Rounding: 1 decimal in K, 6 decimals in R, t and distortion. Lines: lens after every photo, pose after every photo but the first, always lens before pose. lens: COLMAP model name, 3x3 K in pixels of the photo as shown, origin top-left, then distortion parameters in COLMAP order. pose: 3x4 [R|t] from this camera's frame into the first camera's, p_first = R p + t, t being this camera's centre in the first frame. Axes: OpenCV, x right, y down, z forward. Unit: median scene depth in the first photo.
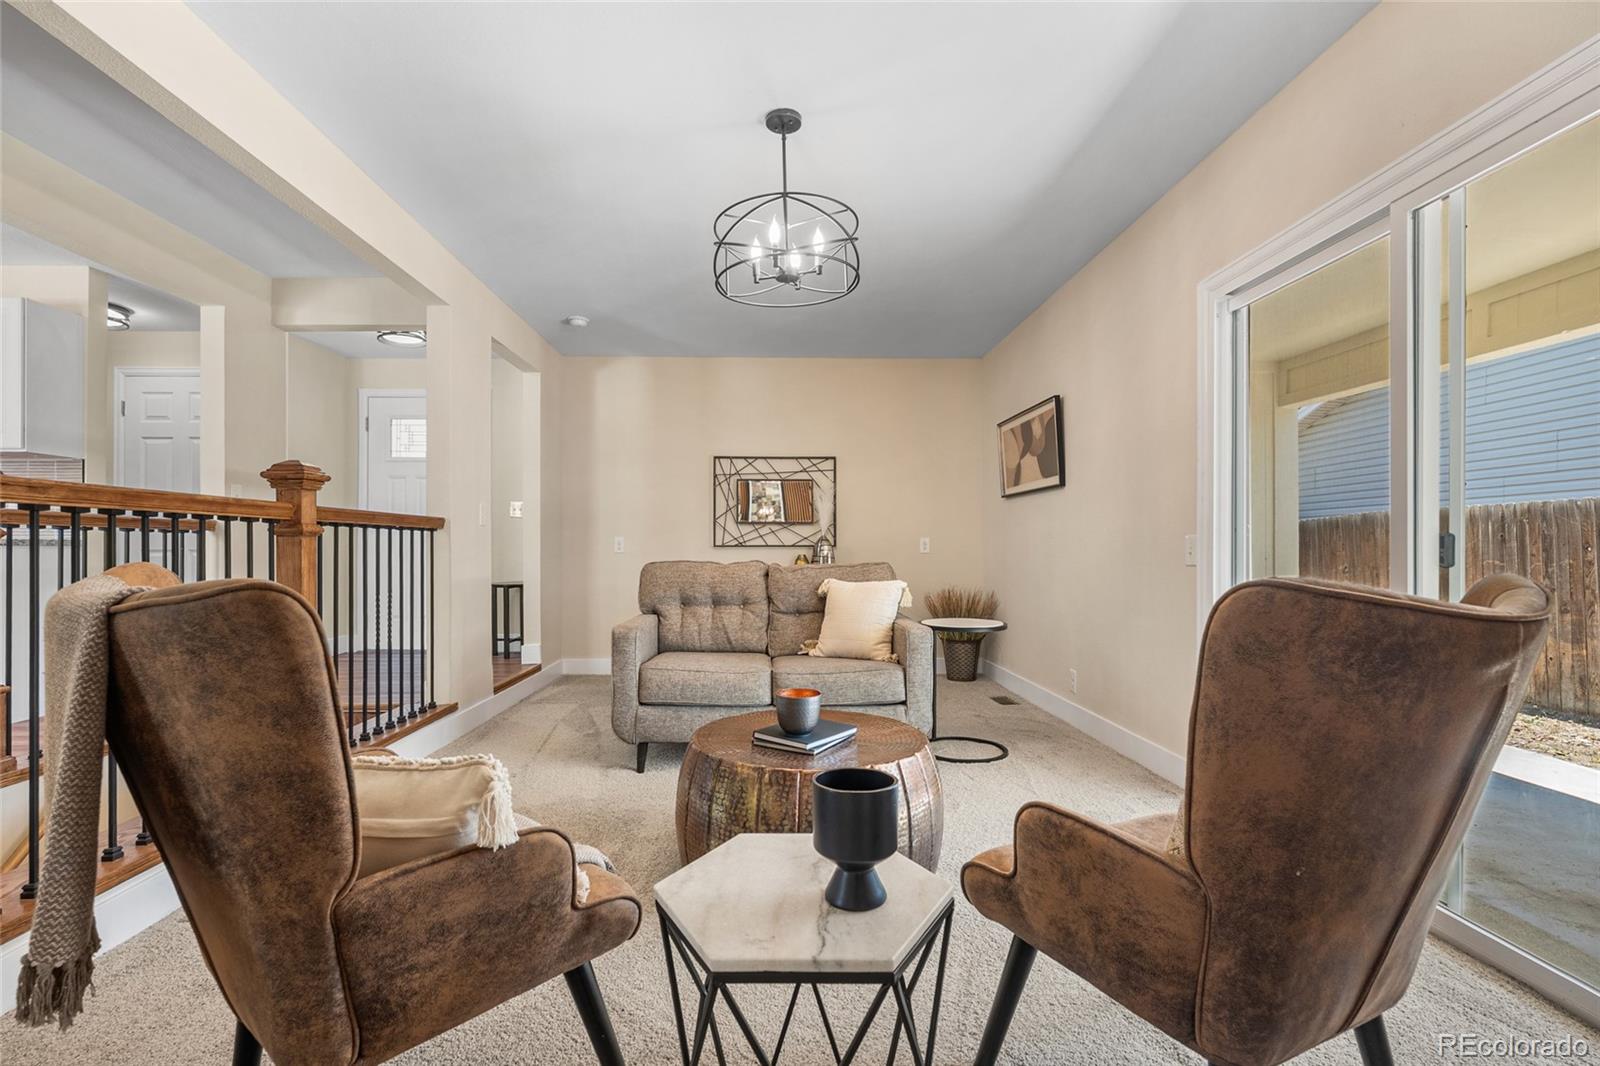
lens RADIAL K [[742.1, 0, 803.2], [0, 742.1, 542.9], [0, 0, 1]] dist [-0.008190, 0.001480]
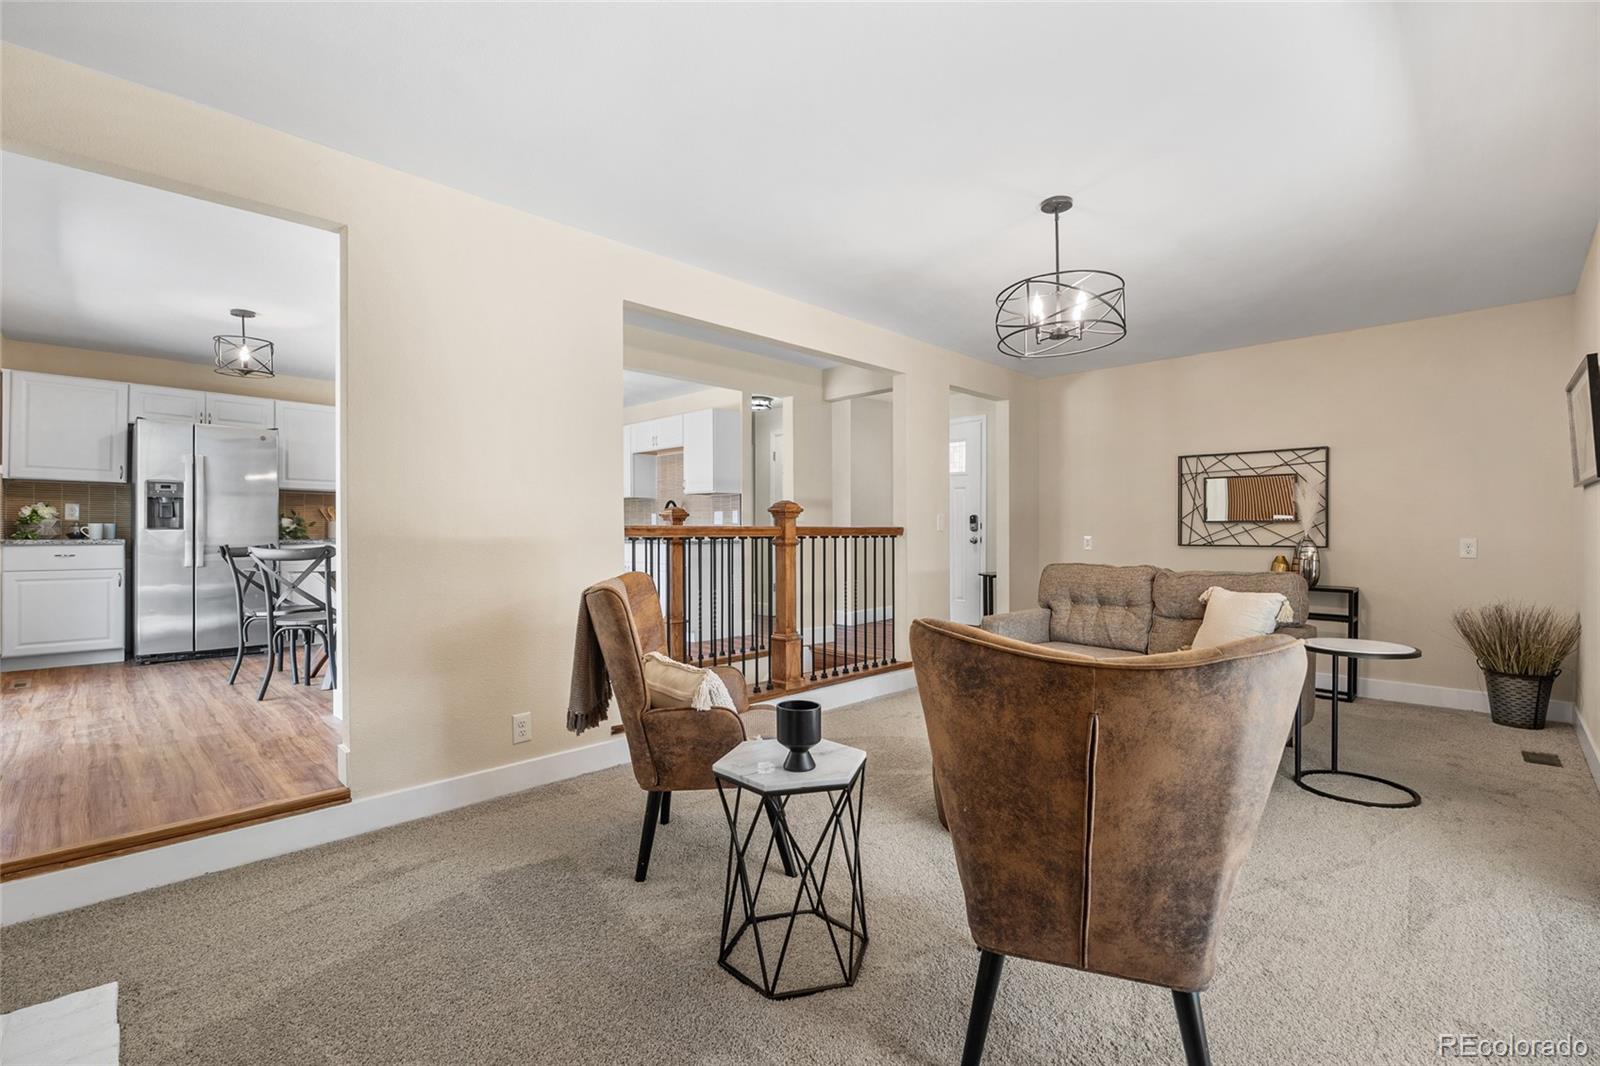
lens RADIAL K [[709.5, 0, 796.0], [0, 709.5, 534.9], [0, 0, 1]] dist [-0.006830, 0.001735]
pose [[0.689515, 0.003338, -0.724264, 0.339842], [0.004685, 0.999948, 0.009069, -0.032915], [0.724256, -0.009646, 0.689463, -0.062682]]
